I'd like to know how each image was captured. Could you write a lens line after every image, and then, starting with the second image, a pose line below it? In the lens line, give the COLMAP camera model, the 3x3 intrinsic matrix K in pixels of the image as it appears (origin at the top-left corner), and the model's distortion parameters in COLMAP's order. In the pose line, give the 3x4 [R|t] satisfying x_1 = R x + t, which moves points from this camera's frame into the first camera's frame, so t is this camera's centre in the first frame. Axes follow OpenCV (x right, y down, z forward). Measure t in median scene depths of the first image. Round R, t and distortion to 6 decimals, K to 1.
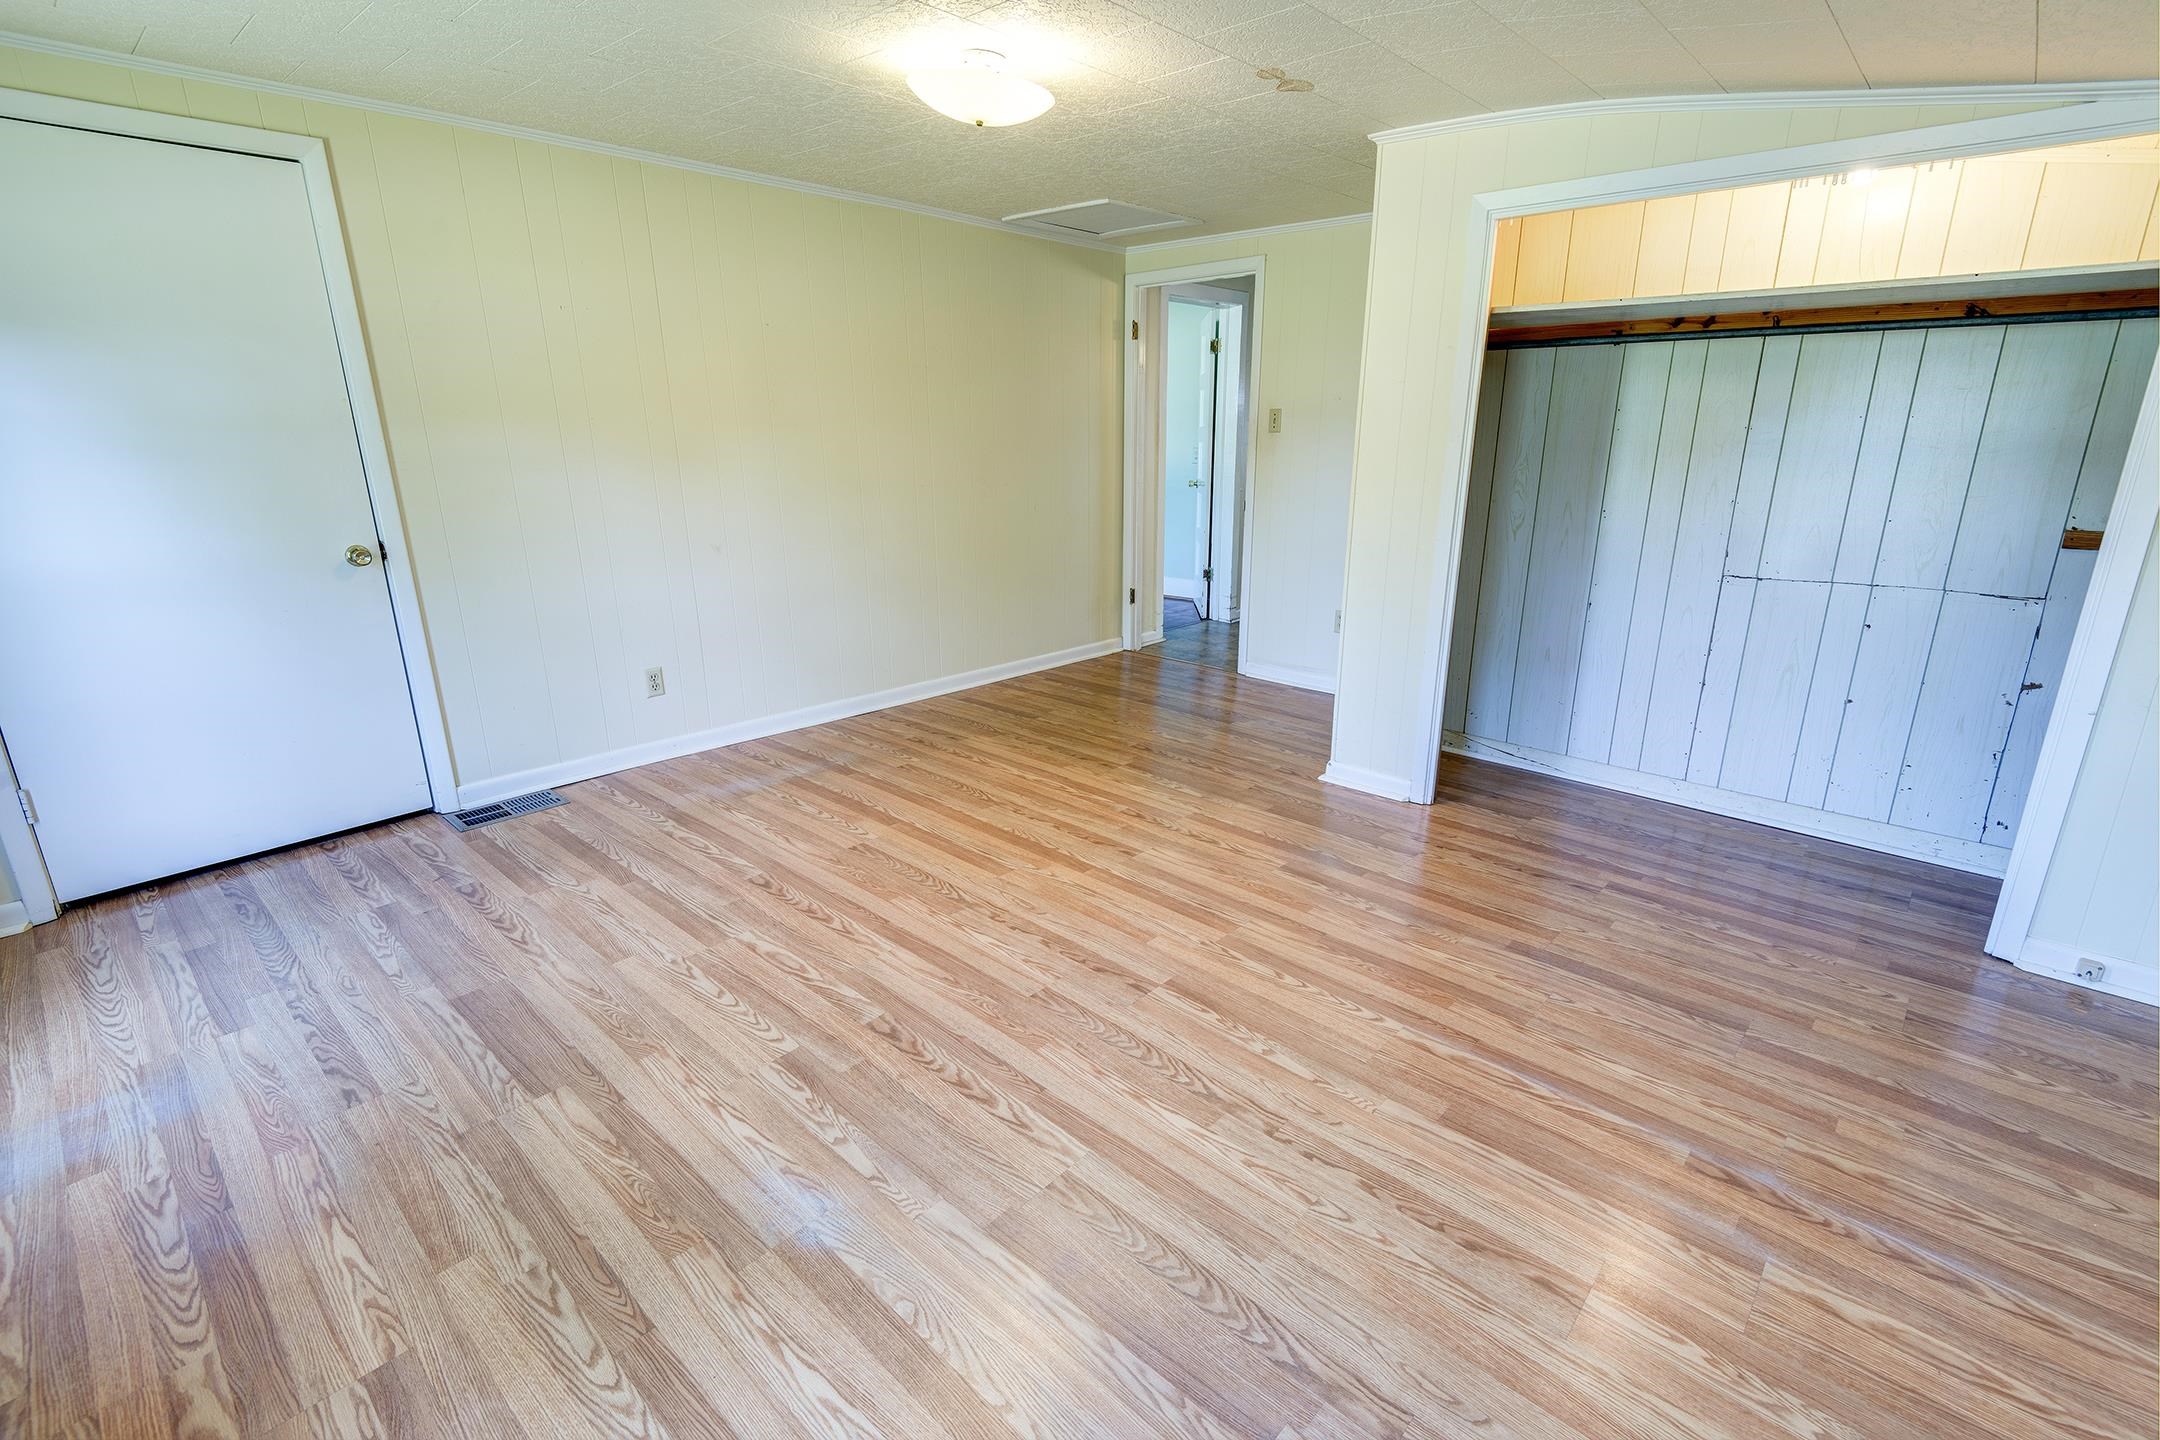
lens RADIAL K [[971.3, 0, 1084.5], [0, 971.3, 716.8], [0, 0, 1]] dist [0.040116, -0.030508]
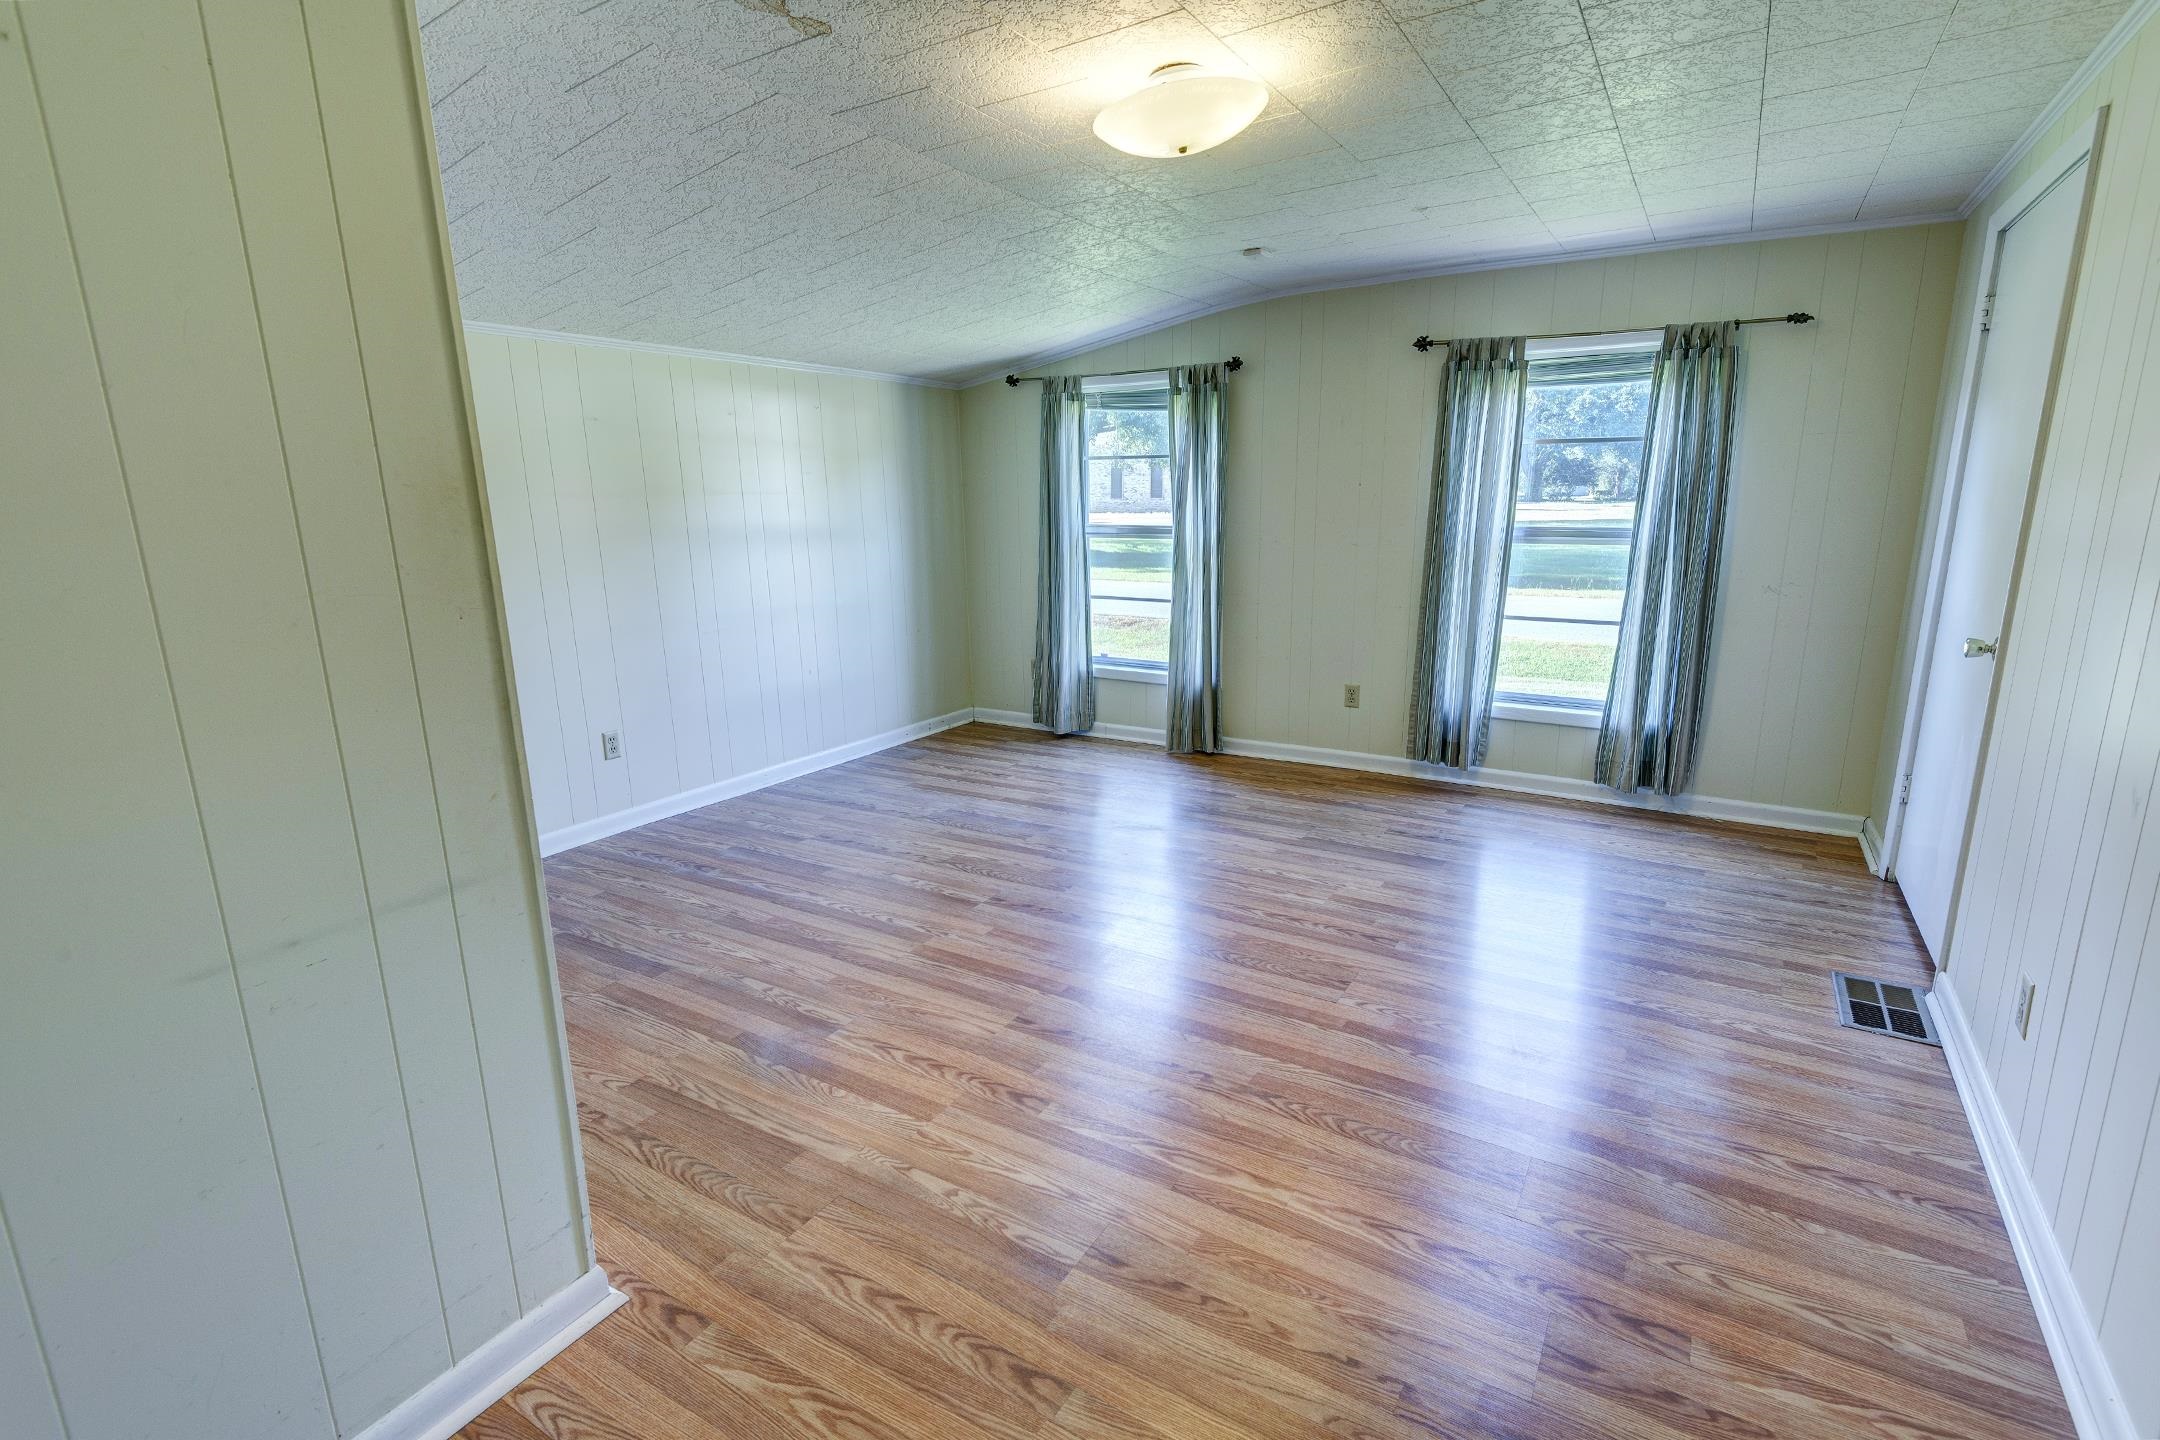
lens RADIAL K [[971.3, 0, 1084.5], [0, 971.3, 716.8], [0, 0, 1]] dist [0.040116, -0.030508]
pose [[-0.982861, 0.056266, -0.175554, 0.138978], [-0.037361, 0.871729, 0.488562, -0.537037], [0.180525, 0.486747, -0.854686, 1.777594]]
